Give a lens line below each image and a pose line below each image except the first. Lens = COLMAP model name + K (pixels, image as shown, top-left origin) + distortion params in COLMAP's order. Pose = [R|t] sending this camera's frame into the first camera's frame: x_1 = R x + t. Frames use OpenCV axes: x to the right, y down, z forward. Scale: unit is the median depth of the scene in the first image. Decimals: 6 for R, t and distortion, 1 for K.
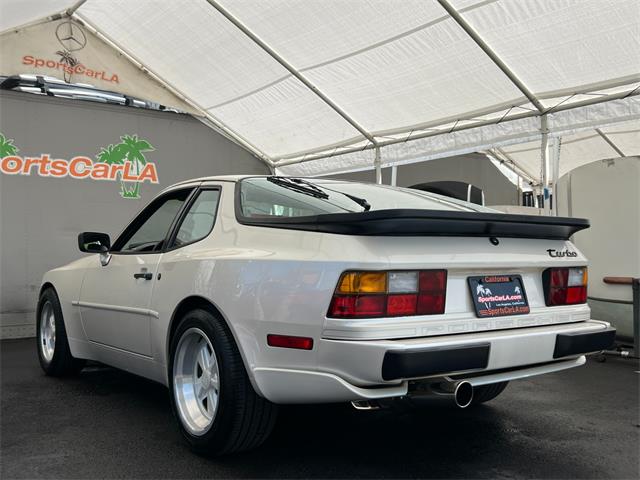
lens RADIAL K [[670.4, 0, 320.0], [0, 670.4, 240.0], [0, 0, 1]] dist [0.125114, -0.294645]
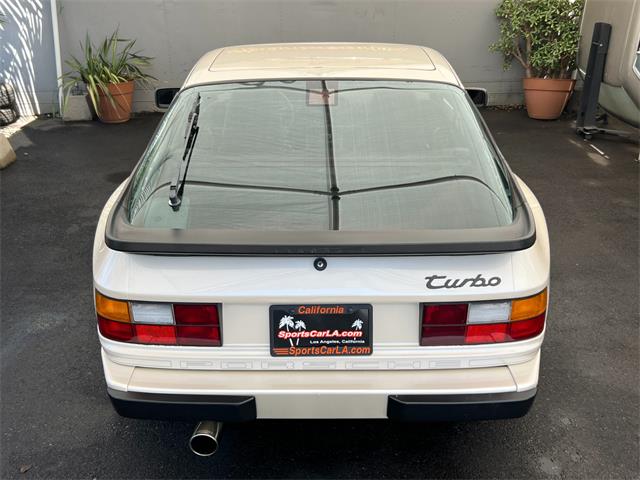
lens RADIAL K [[656.1, 0, 320.0], [0, 656.1, 240.0], [0, 0, 1]] dist [0.110873, -0.214885]
pose [[0.805683, 0.239606, -0.541723, 0.263401], [0.021798, 0.901924, 0.431344, -0.137194], [0.591945, -0.359335, 0.721442, 0.198265]]
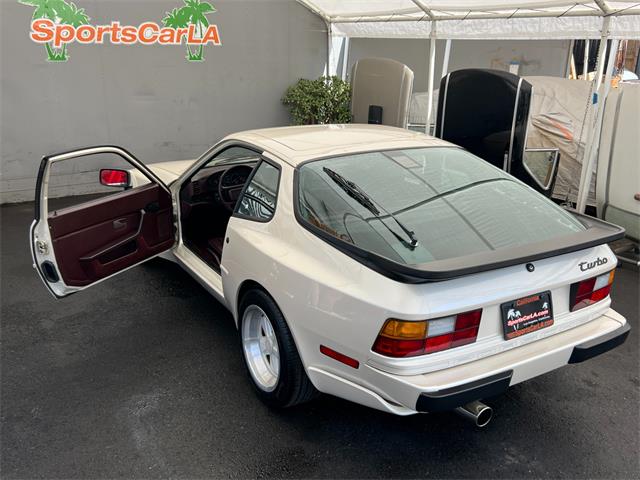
lens RADIAL K [[601.2, 0, 320.0], [0, 601.2, 240.0], [0, 0, 1]] dist [0.036424, -0.014281]
pose [[0.996405, 0.049500, -0.068745, -0.006105], [-0.023268, 0.940226, 0.339755, -0.148378], [0.081454, -0.336934, 0.937998, 0.030142]]
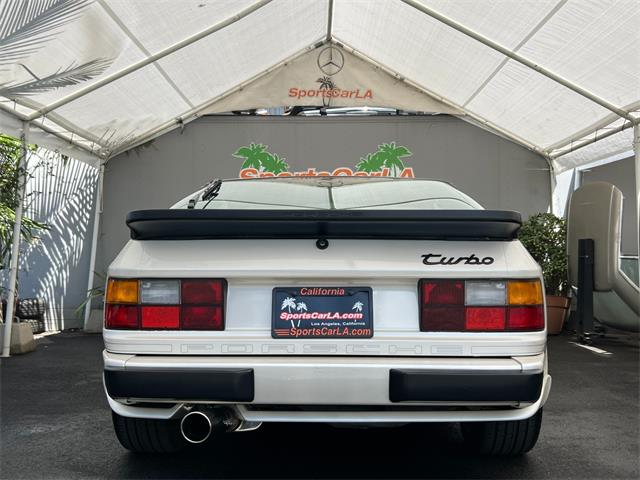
lens RADIAL K [[644.0, 0, 319.2], [0, 644.0, 245.7], [0, 0, 1]] dist [0.130849, -0.290941]
pose [[0.792384, -0.007688, -0.609974, 0.293898], [0.012094, 0.999922, 0.003108, 0.000550], [0.609903, -0.009840, 0.792415, 0.161120]]
